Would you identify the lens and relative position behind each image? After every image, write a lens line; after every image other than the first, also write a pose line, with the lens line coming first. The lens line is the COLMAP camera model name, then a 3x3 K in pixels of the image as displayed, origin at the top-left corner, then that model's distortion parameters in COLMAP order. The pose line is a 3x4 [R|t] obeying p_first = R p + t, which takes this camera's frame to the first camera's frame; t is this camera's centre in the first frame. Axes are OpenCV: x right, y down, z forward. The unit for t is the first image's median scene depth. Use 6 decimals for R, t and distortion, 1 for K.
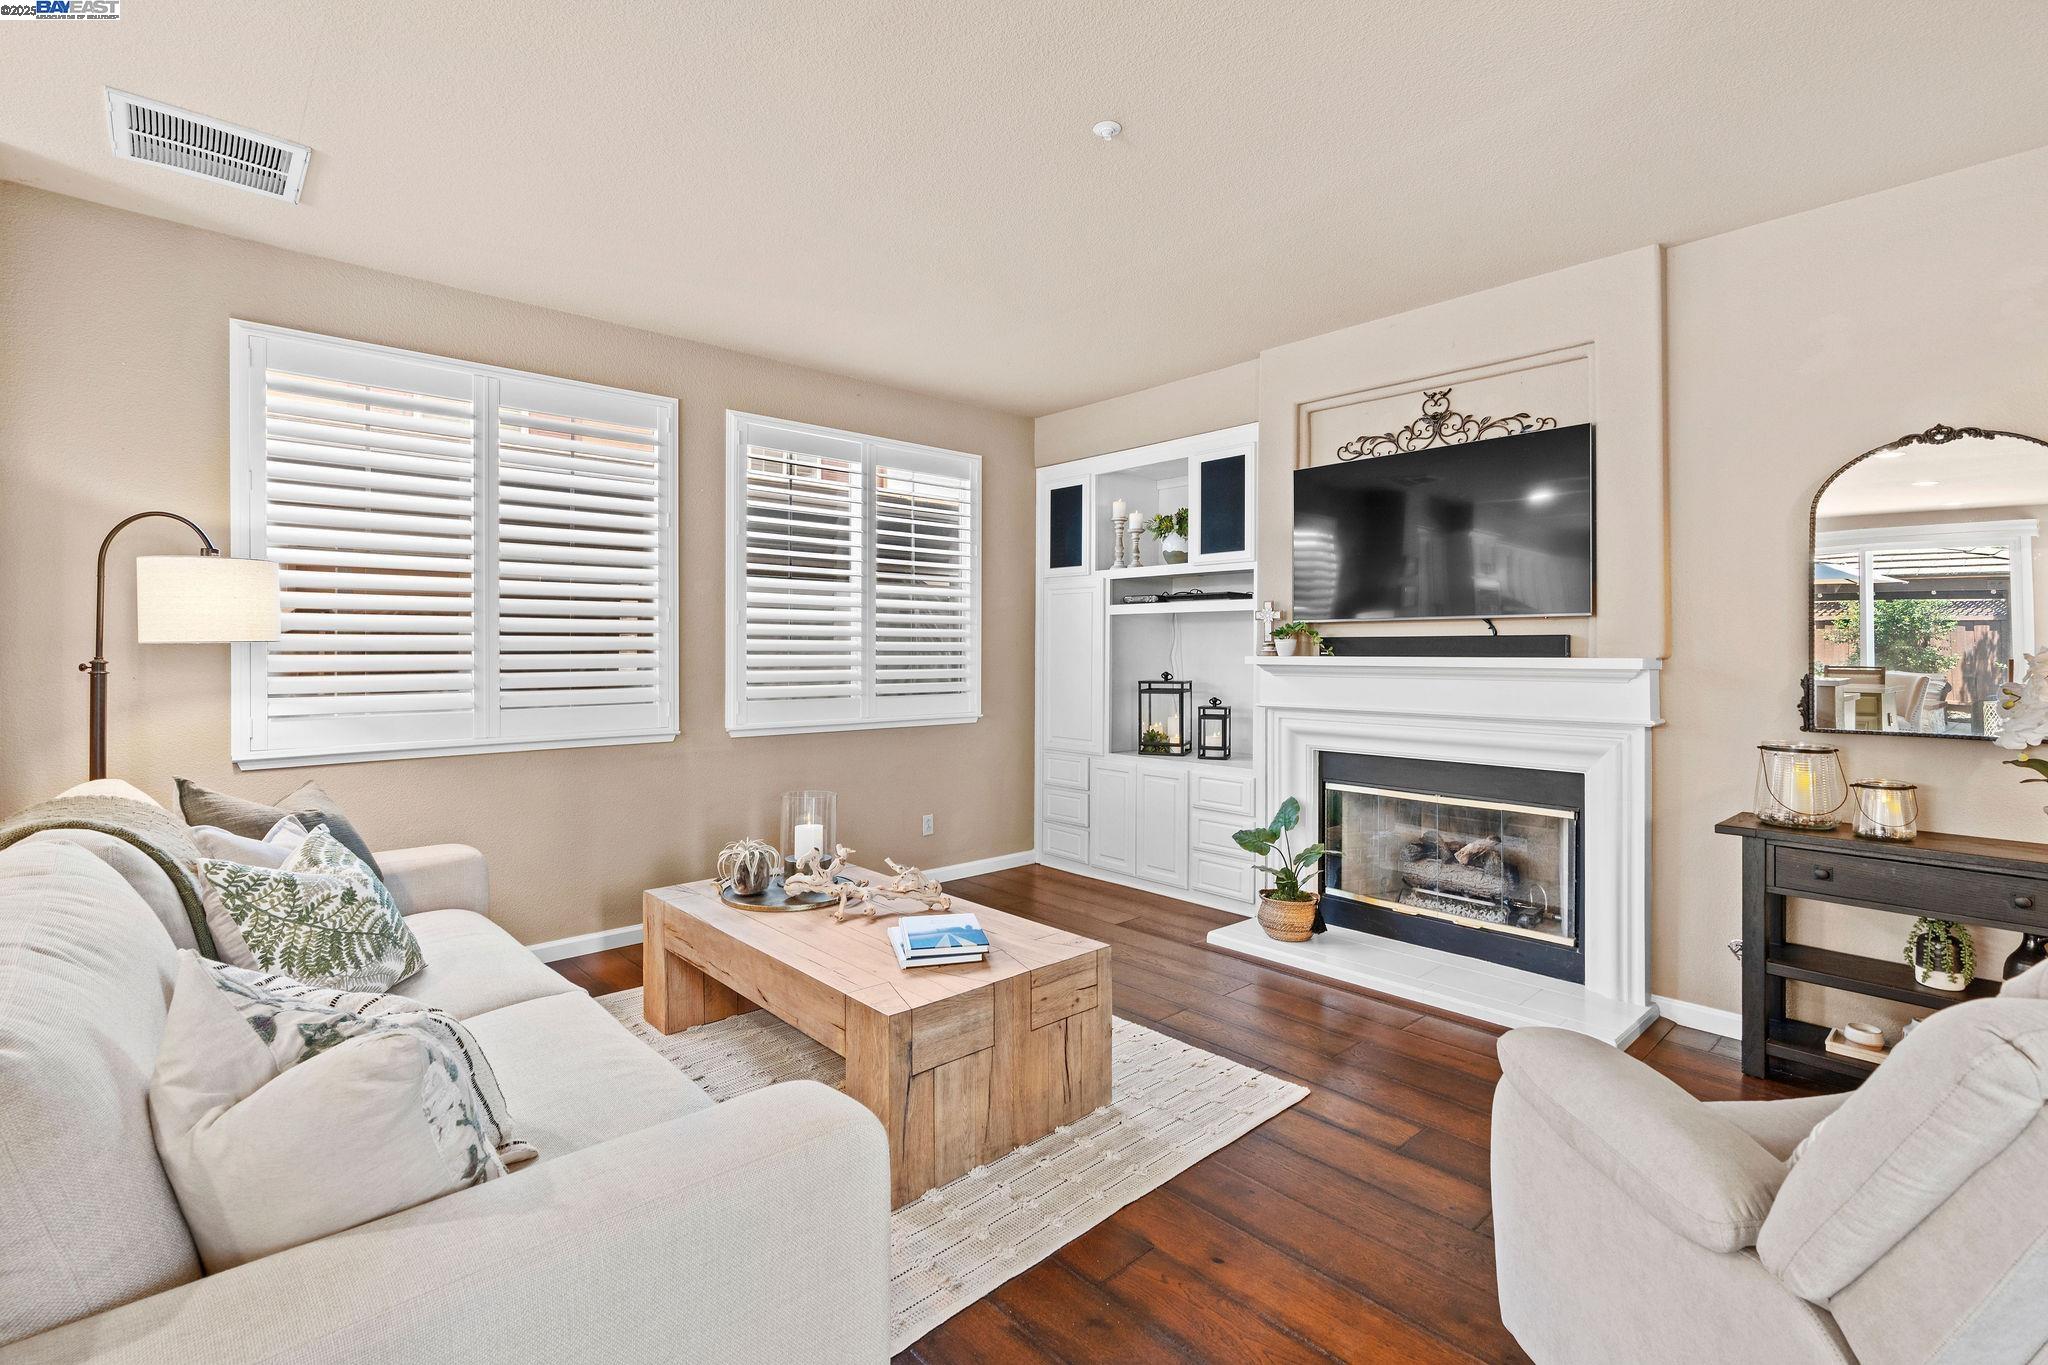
lens RADIAL K [[915.6, 0, 1042.9], [0, 915.6, 648.3], [0, 0, 1]] dist [-0.009903, 0.002331]
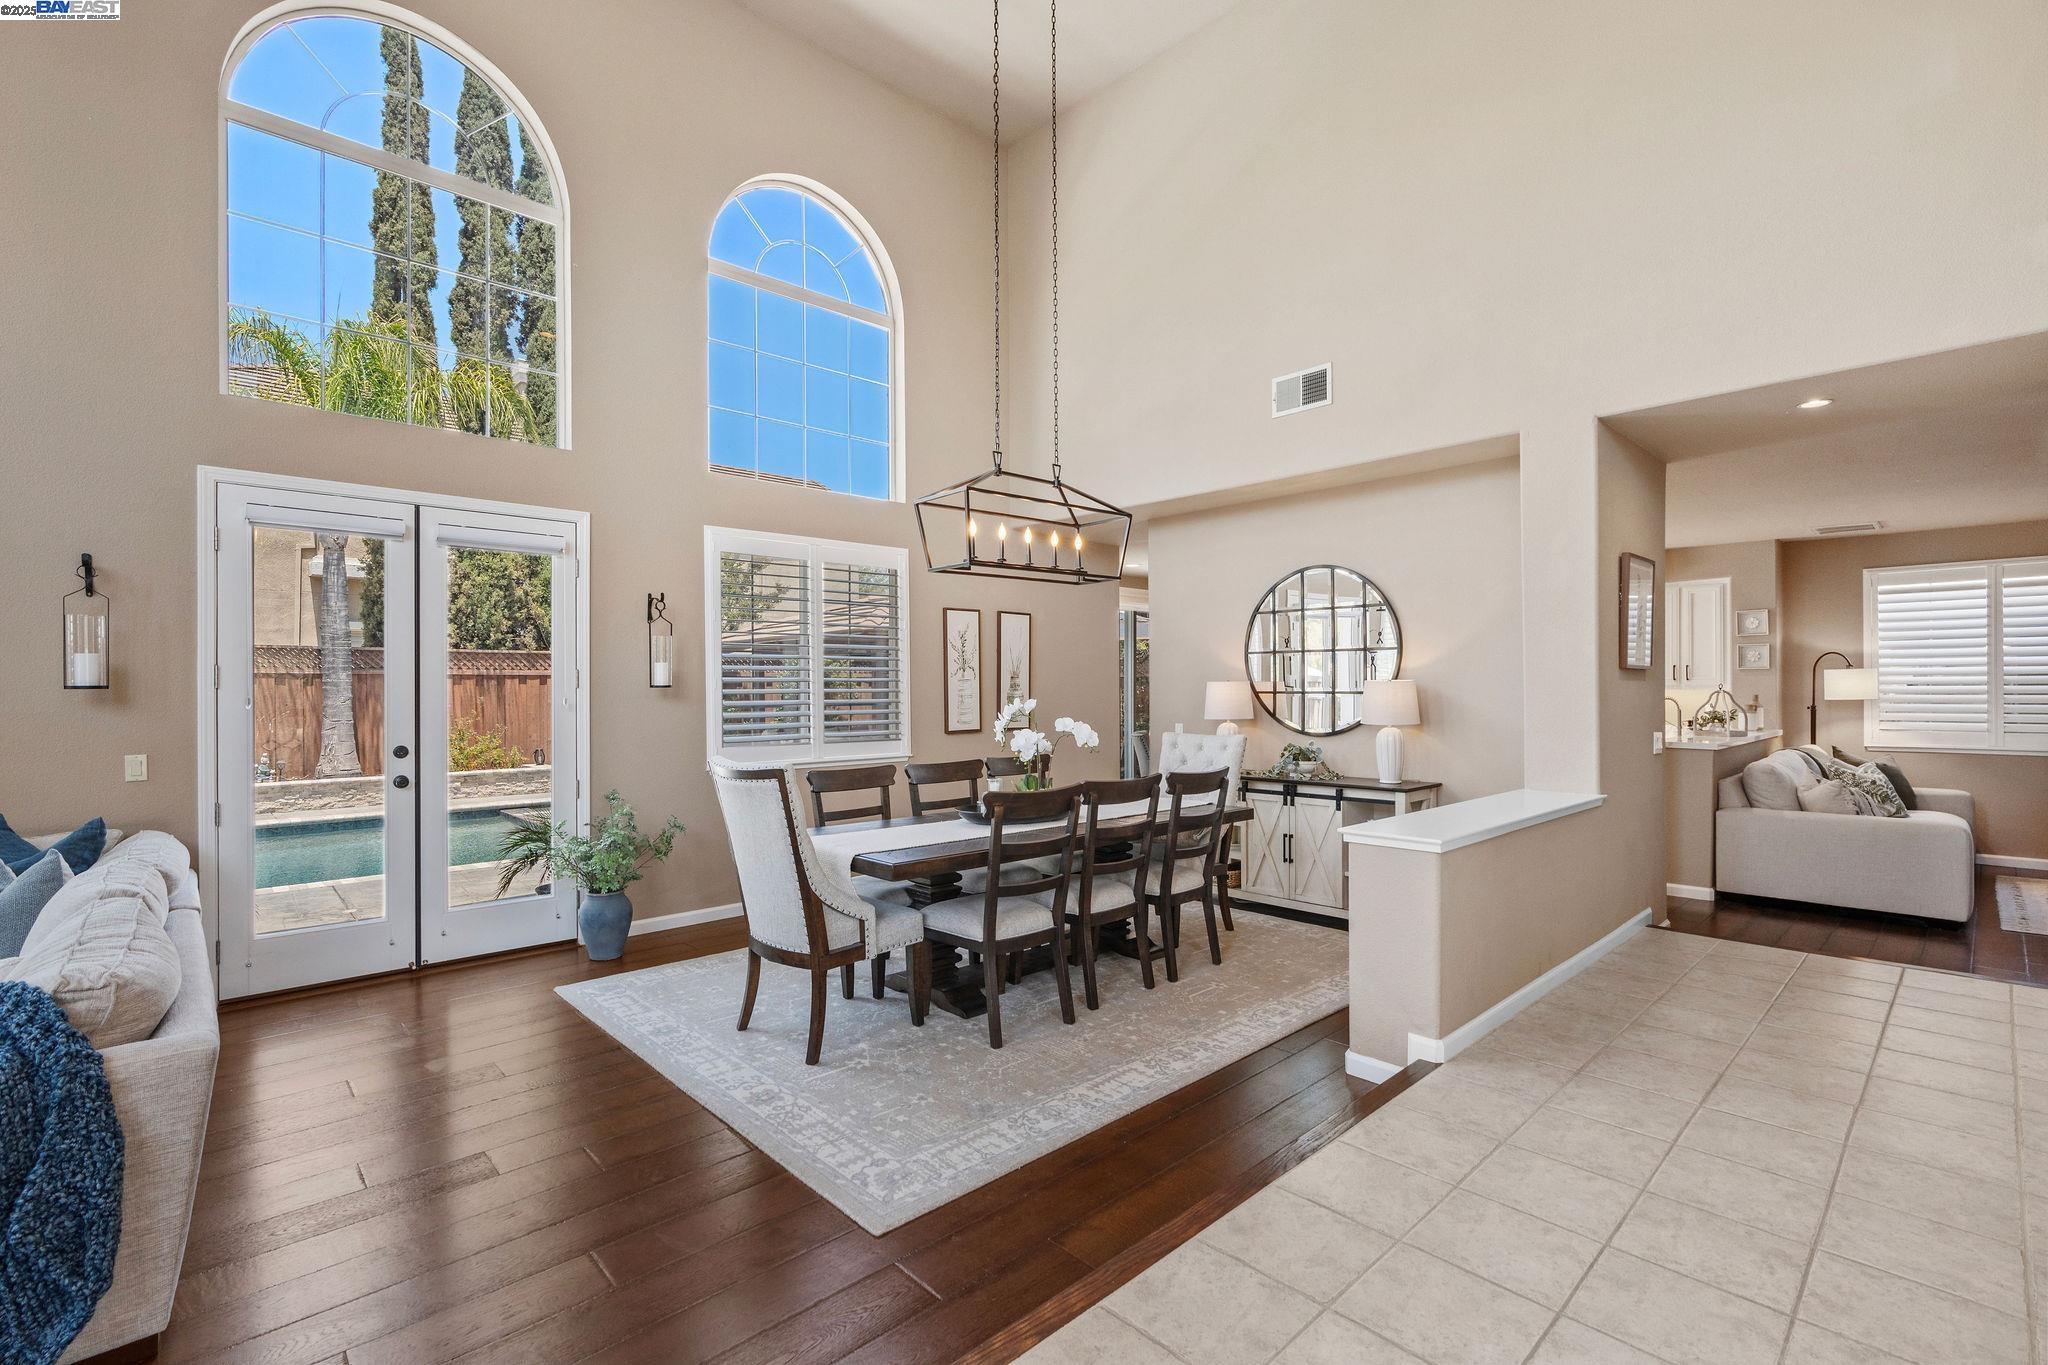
lens RADIAL K [[915.6, 0, 1021.1], [0, 915.6, 682.5], [0, 0, 1]] dist [-0.009903, 0.002331]
pose [[0.001480, -0.004040, -0.999991, 1.177549], [-0.000325, 0.999992, -0.004040, -0.029597], [0.999999, 0.000331, 0.001478, -0.969637]]
